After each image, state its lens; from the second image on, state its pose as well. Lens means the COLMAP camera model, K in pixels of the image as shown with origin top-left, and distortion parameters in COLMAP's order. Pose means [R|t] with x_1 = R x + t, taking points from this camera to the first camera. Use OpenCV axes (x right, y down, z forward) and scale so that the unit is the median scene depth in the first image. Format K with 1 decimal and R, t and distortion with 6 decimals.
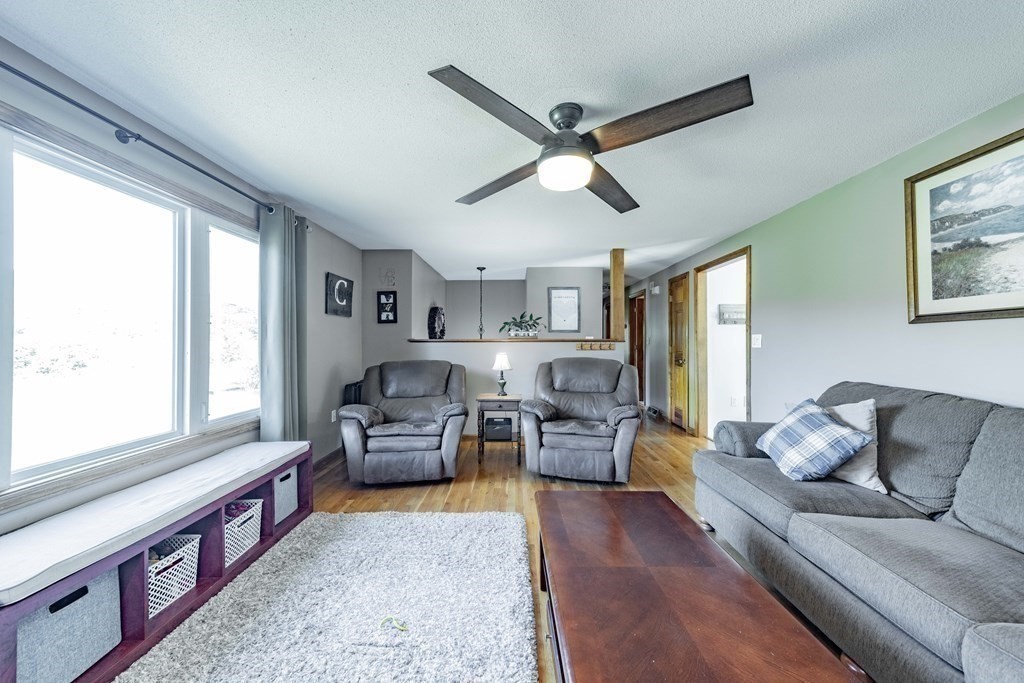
lens RADIAL K [[357.4, 0, 514.1], [0, 357.4, 339.4], [0, 0, 1]] dist [0.001161, 0.000131]
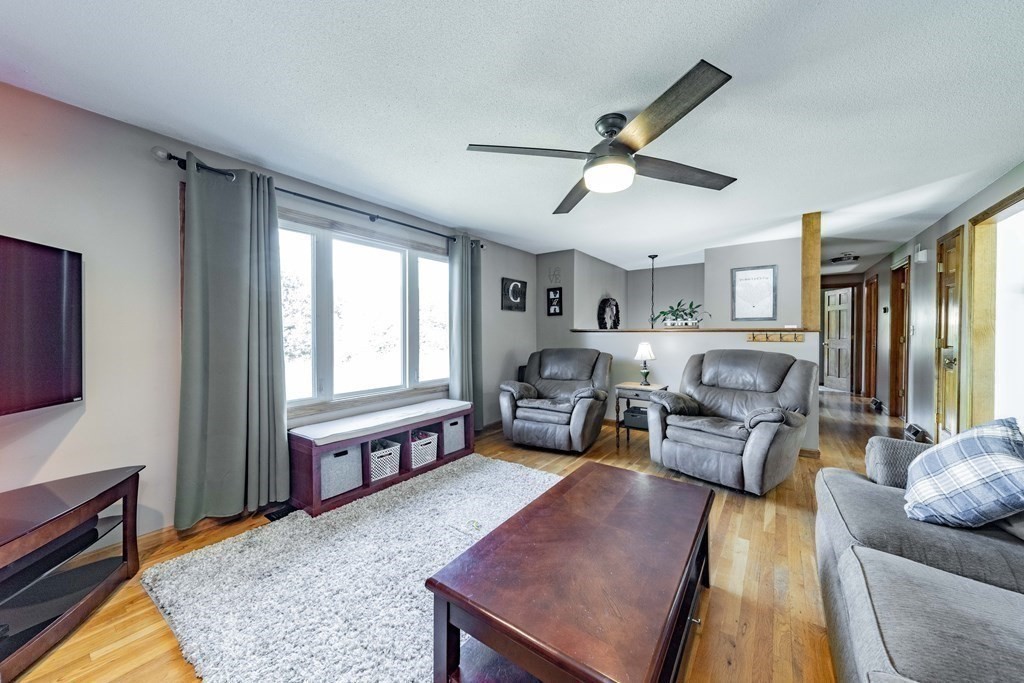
lens RADIAL K [[363.4, 0, 511.7], [0, 363.4, 336.2], [0, 0, 1]] dist [0.000401, 0.000026]
pose [[0.811117, 0.007106, -0.584841, 0.317531], [0.003346, 0.999853, 0.016789, 0.001166], [0.584874, -0.015575, 0.810974, -0.050758]]
